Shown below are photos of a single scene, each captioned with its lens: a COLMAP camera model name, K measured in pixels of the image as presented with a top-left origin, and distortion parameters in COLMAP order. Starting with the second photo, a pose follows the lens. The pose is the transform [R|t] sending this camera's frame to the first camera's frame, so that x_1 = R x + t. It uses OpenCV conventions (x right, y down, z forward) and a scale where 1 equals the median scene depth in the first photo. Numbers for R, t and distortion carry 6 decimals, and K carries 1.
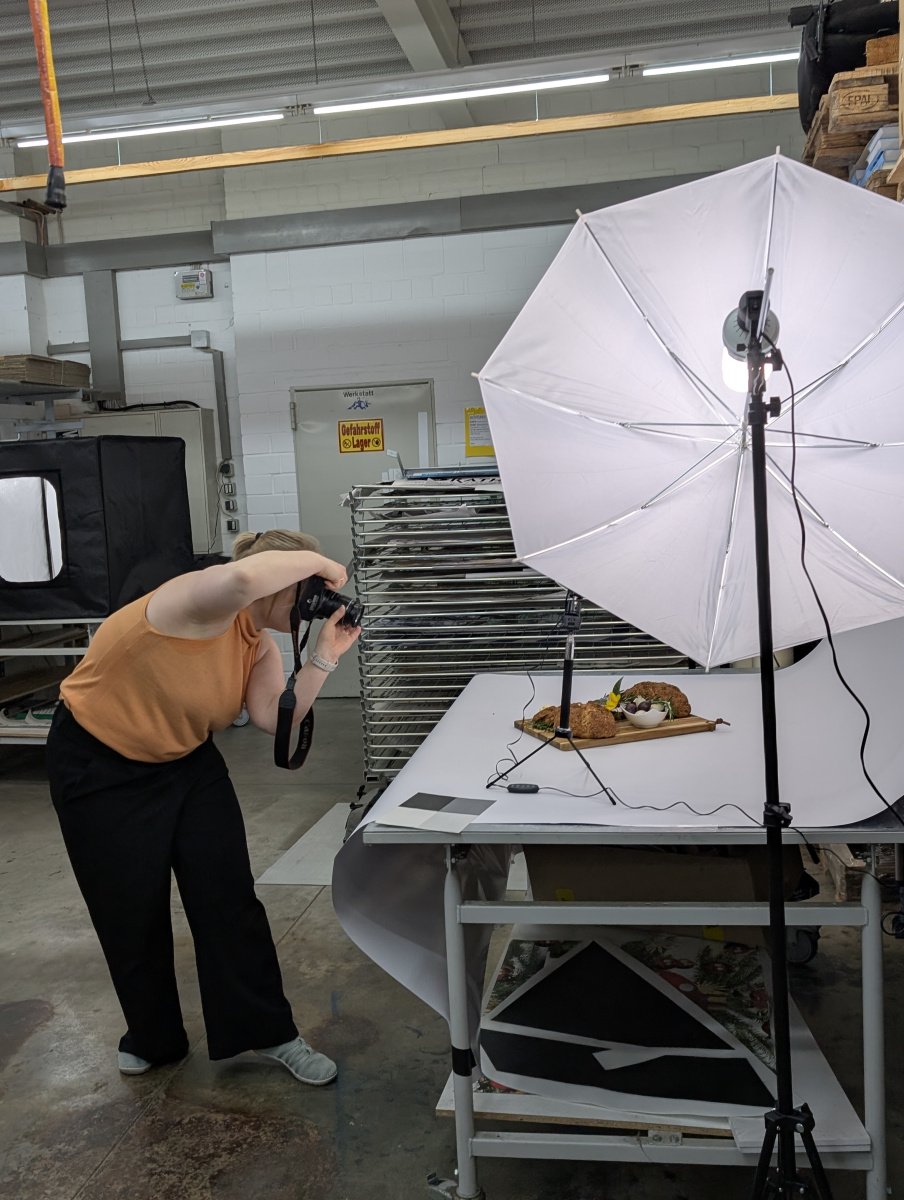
lens RADIAL K [[1176.6, 0, 452.0], [0, 1176.6, 600.0], [0, 0, 1]] dist [0.005026, 0.006809]
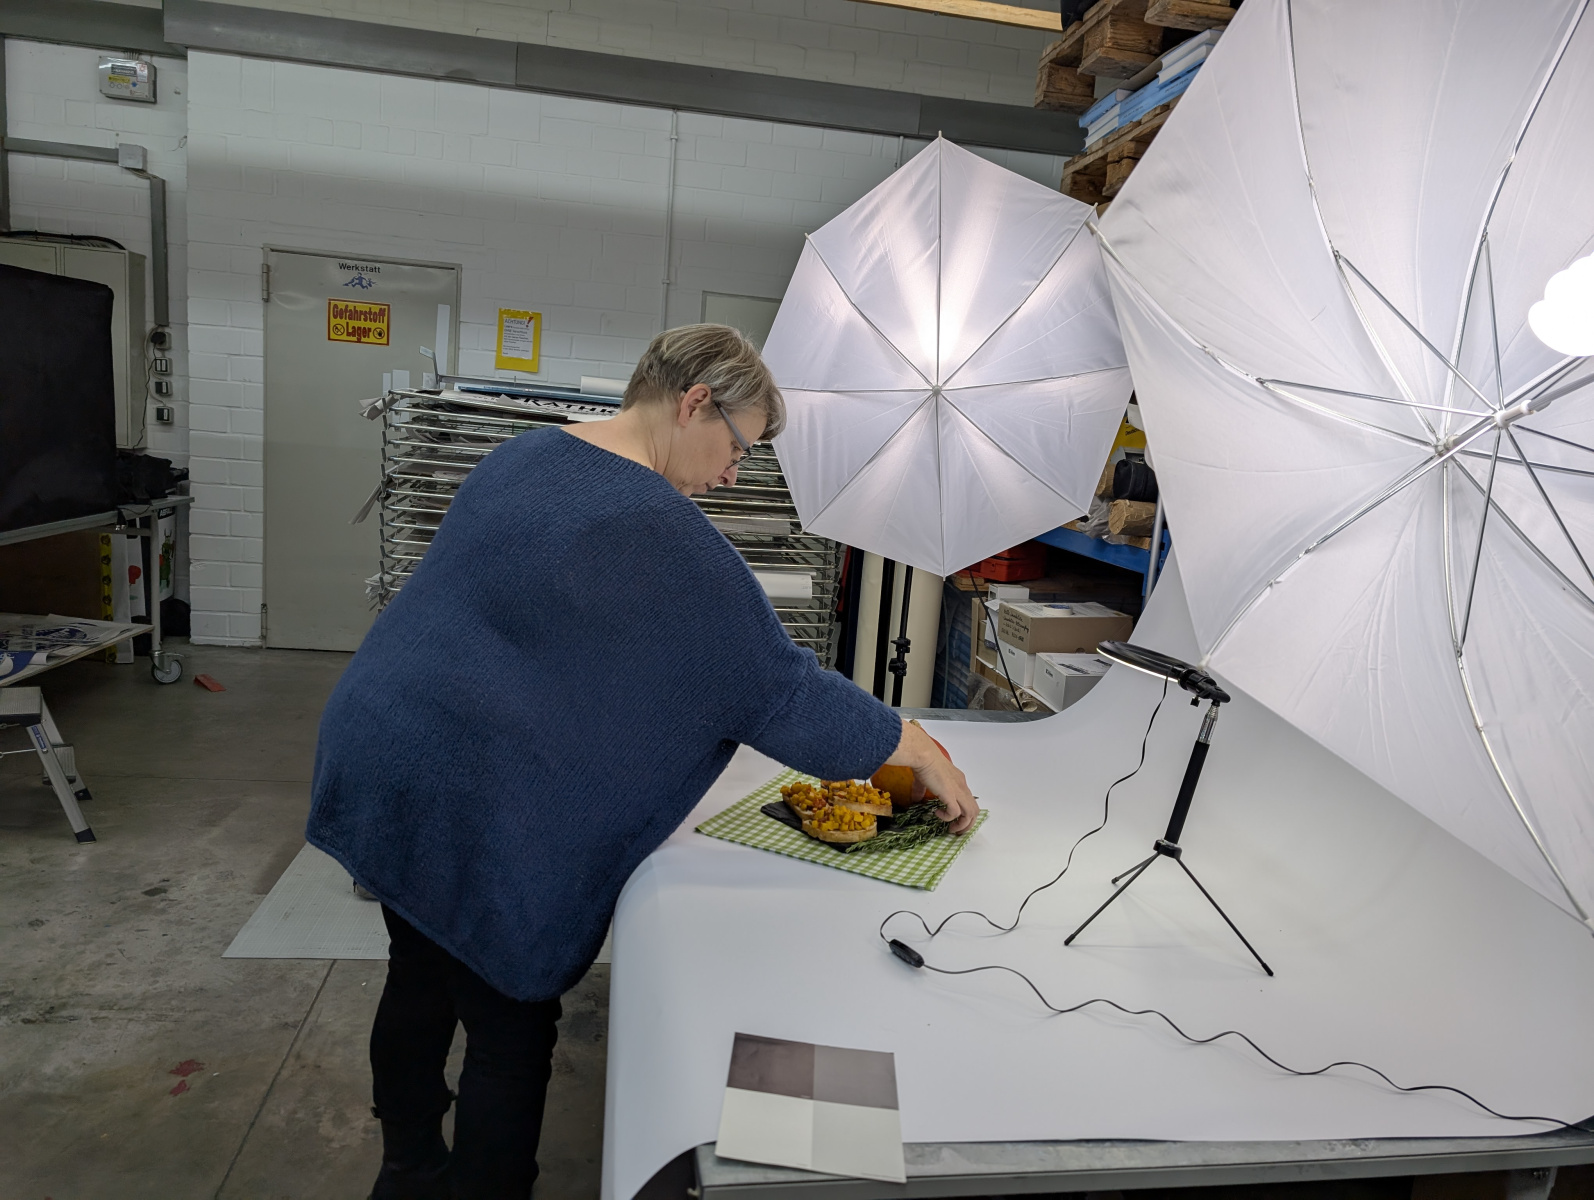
lens RADIAL K [[1187.4, 0, 795.5], [0, 1187.4, 612.0], [0, 0, 1]] dist [0.001713, -0.003704]
pose [[0.933776, 0.070158, 0.350913, -0.069020], [-0.093260, 0.994418, 0.049351, -0.013253], [-0.345492, -0.078809, 0.935107, 0.140533]]
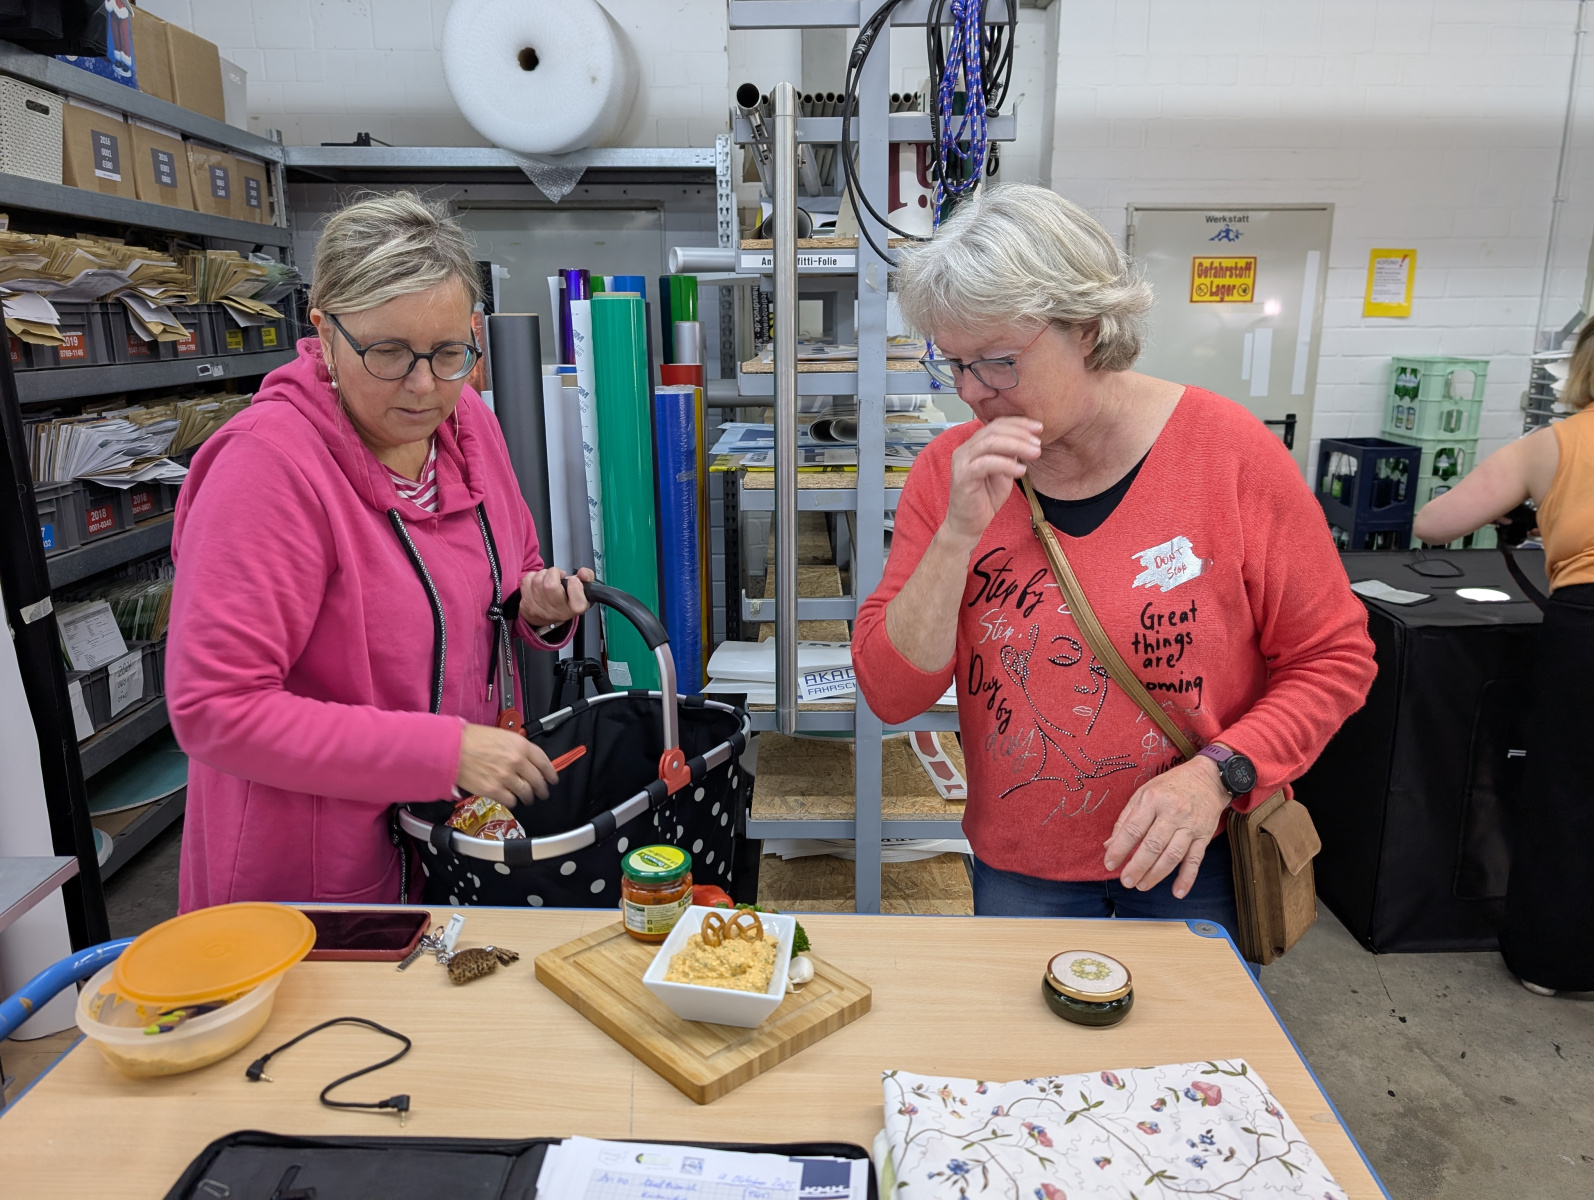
lens RADIAL K [[1162.9, 0, 799.3], [0, 1162.9, 593.7], [0, 0, 1]] dist [0.002025, 0.002312]
pose [[0.970484, -0.008930, 0.241002, -0.495399], [-0.018029, 0.993832, 0.109423, -0.022163], [-0.240492, -0.110539, 0.964336, 0.354300]]
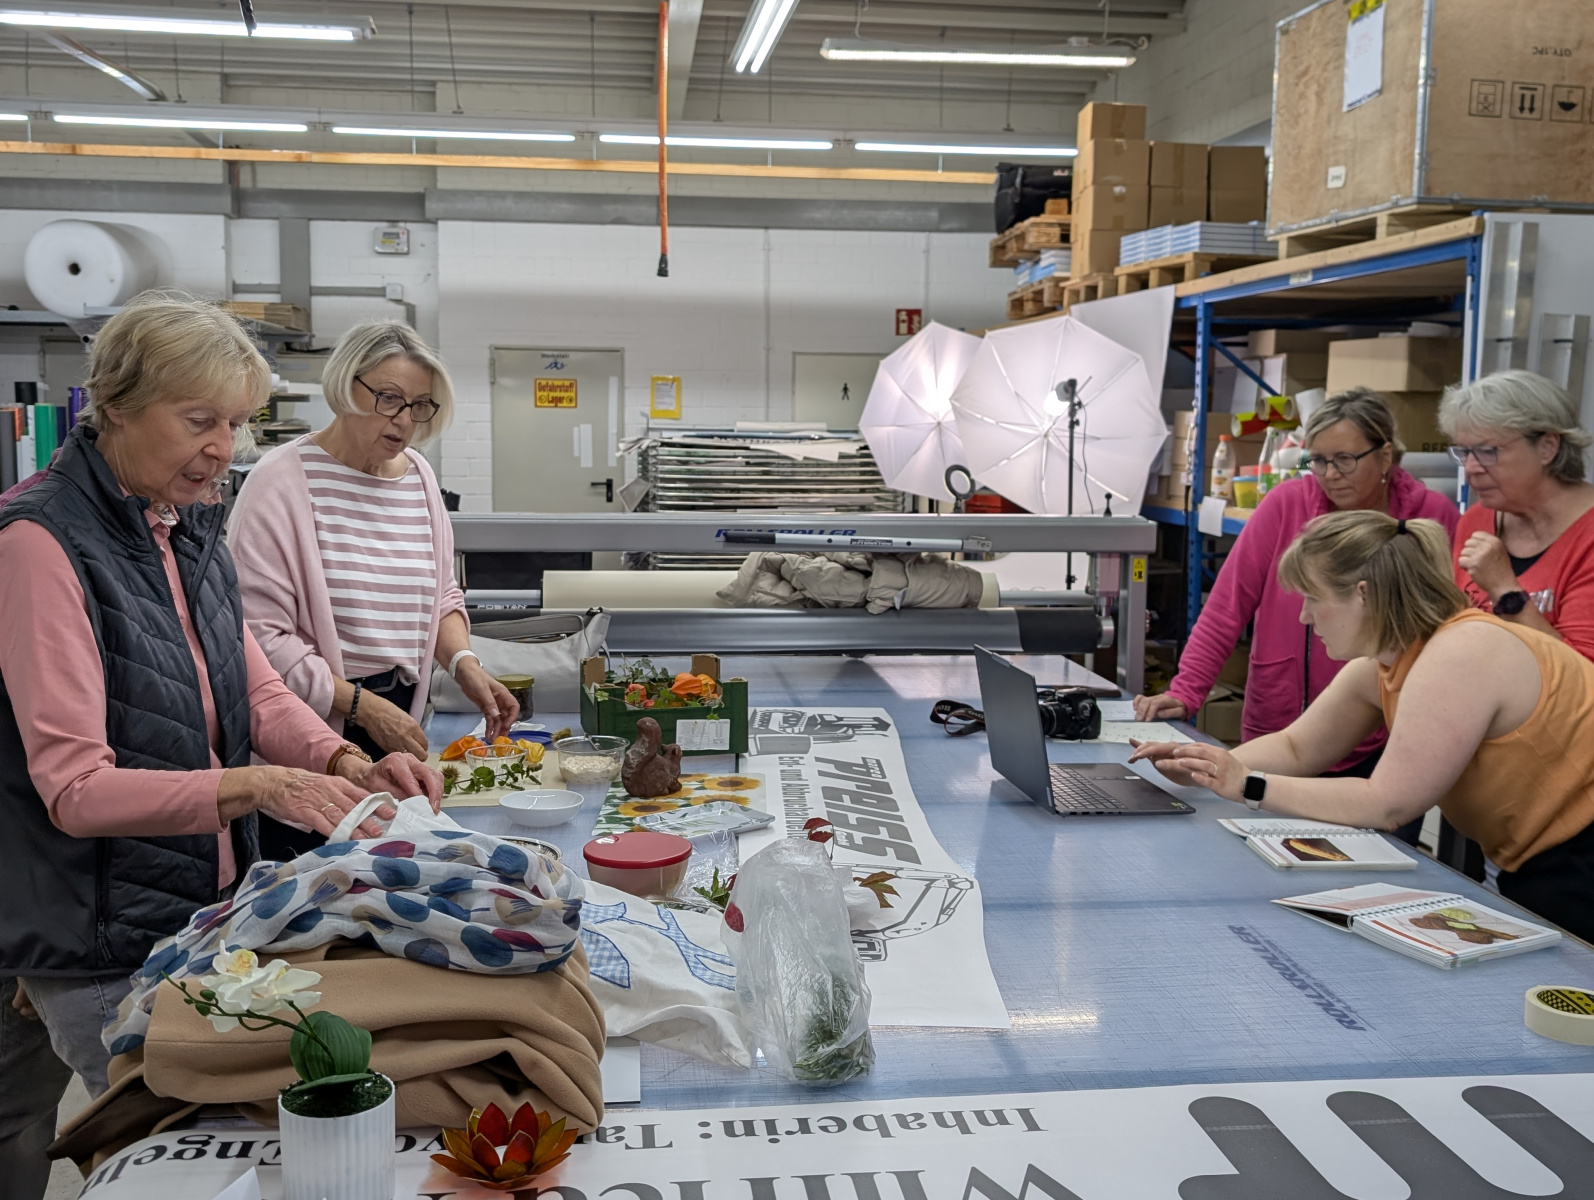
lens RADIAL K [[1562.9, 0, 797.0], [0, 1562.9, 600.0], [0, 0, 1]] dist [0.005026, 0.006809]
pose [[0.948141, 0.023860, 0.316953, -0.323586], [-0.023150, 0.999714, -0.006007, 0.060481], [-0.317006, -0.001642, 0.948422, -0.481285]]
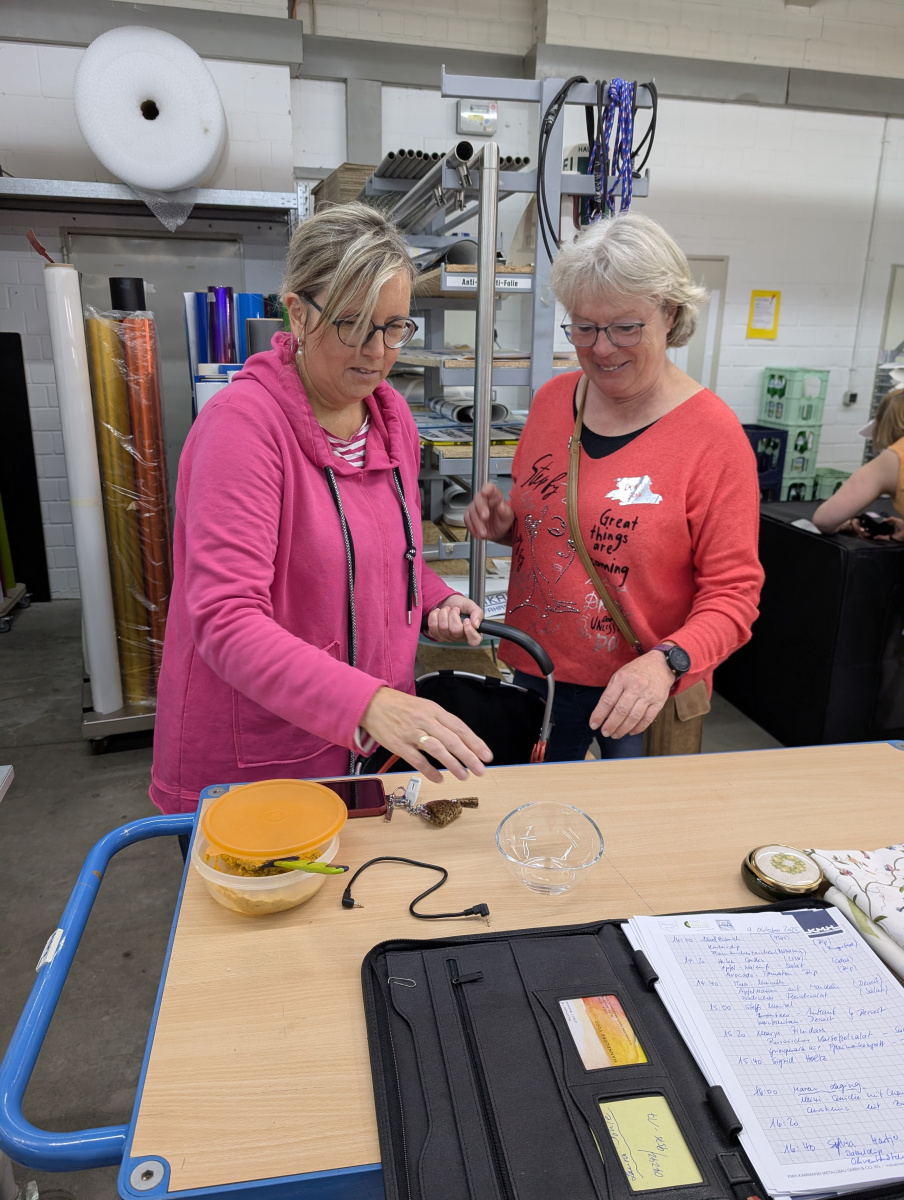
lens RADIAL K [[875.5, 0, 452.0], [0, 875.5, 600.0], [0, 0, 1]] dist [0.002025, 0.002312]
pose [[0.900801, -0.063284, 0.429596, -0.560777], [-0.009685, 0.986149, 0.165579, -0.017950], [-0.434124, -0.153314, 0.887711, 0.375837]]
